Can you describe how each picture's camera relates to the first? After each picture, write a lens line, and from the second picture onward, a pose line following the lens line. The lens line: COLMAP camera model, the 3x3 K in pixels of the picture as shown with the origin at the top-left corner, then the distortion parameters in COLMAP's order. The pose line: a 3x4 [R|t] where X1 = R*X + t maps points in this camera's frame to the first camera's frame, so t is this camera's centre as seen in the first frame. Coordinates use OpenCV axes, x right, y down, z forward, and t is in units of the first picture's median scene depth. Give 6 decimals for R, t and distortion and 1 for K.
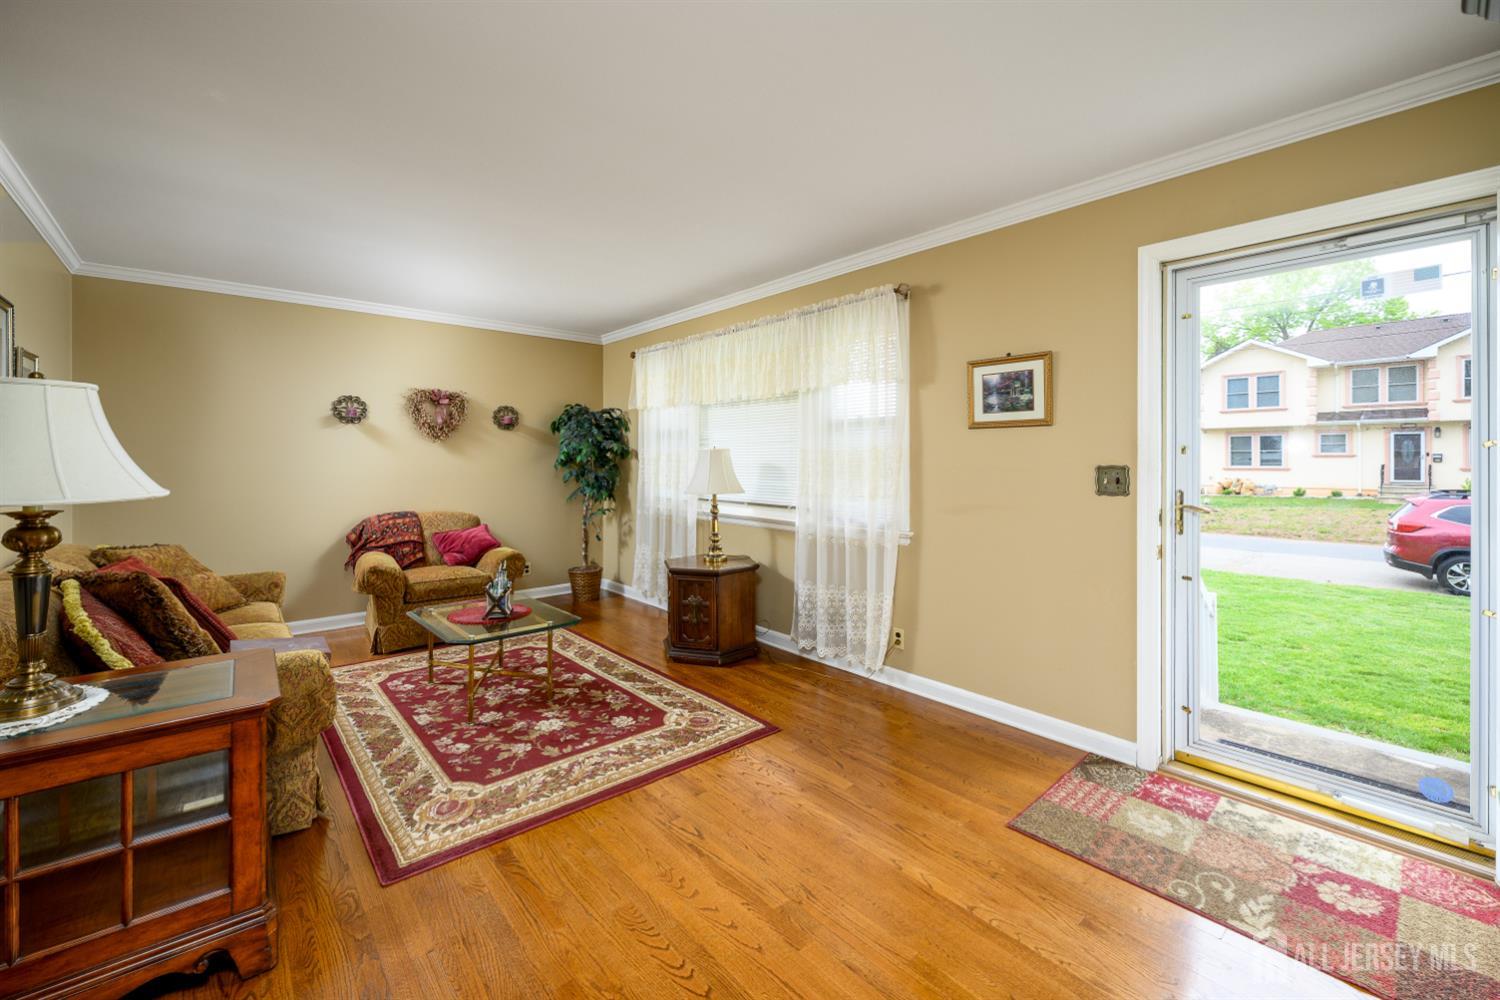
lens RADIAL K [[611.6, 0, 753.4], [0, 611.6, 461.2], [0, 0, 1]] dist [-0.001548, -0.000078]
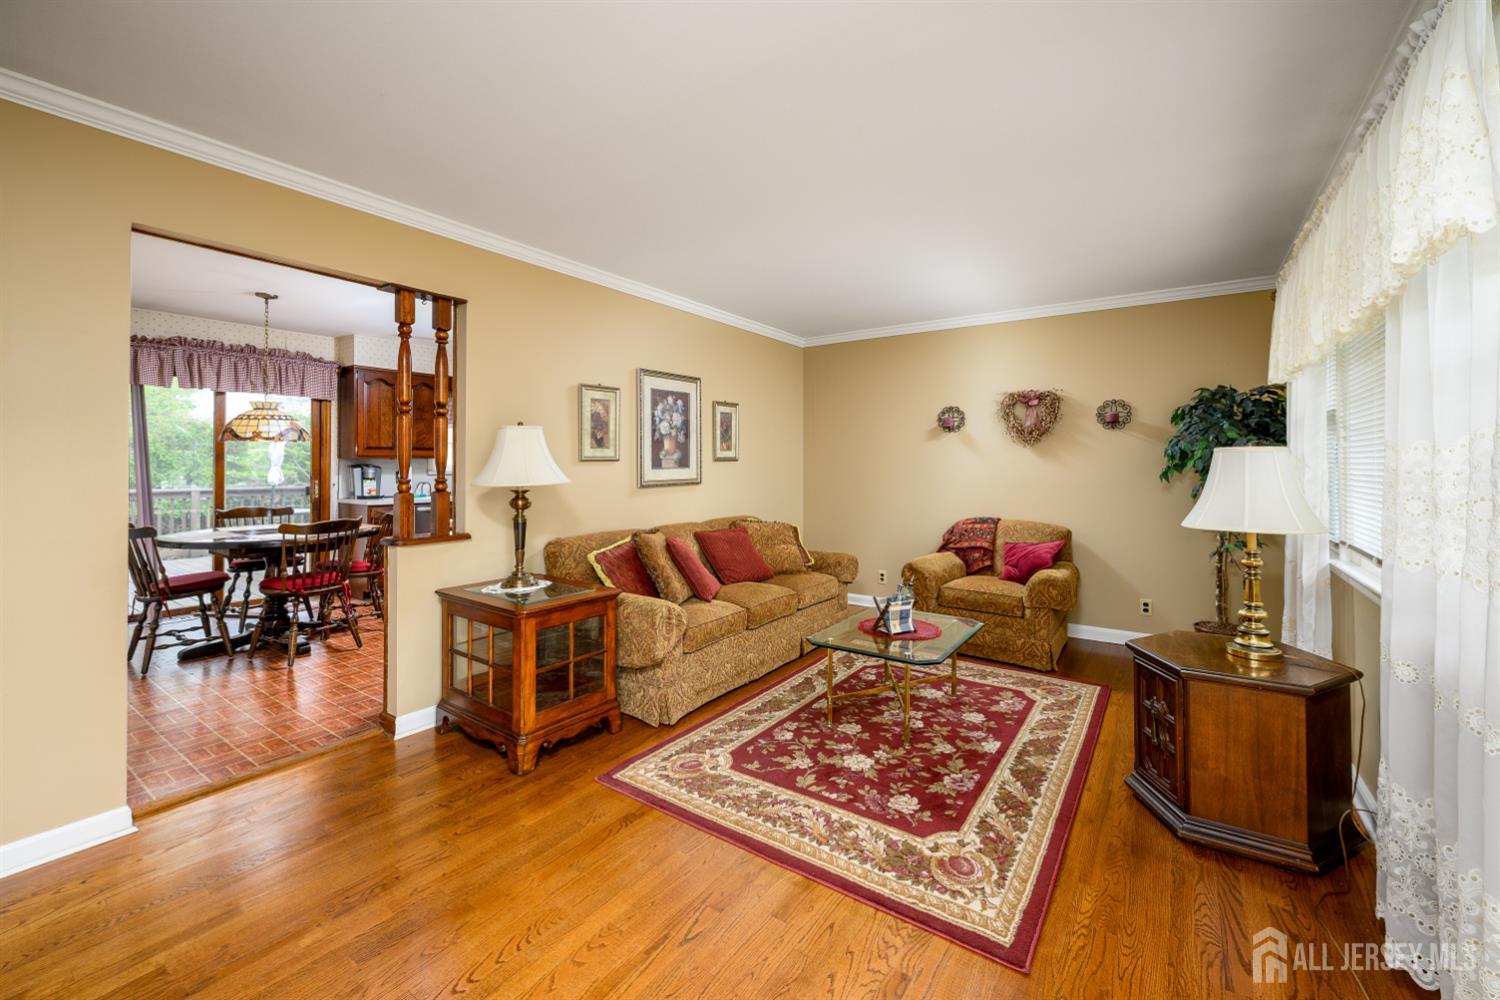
lens RADIAL K [[611.6, 0, 753.4], [0, 611.6, 461.2], [0, 0, 1]] dist [-0.001548, -0.000078]
pose [[0.236846, -0.005884, -0.971529, 0.491272], [-0.003056, 0.999972, -0.006801, -0.002252], [0.971542, 0.004580, 0.236821, 0.623024]]
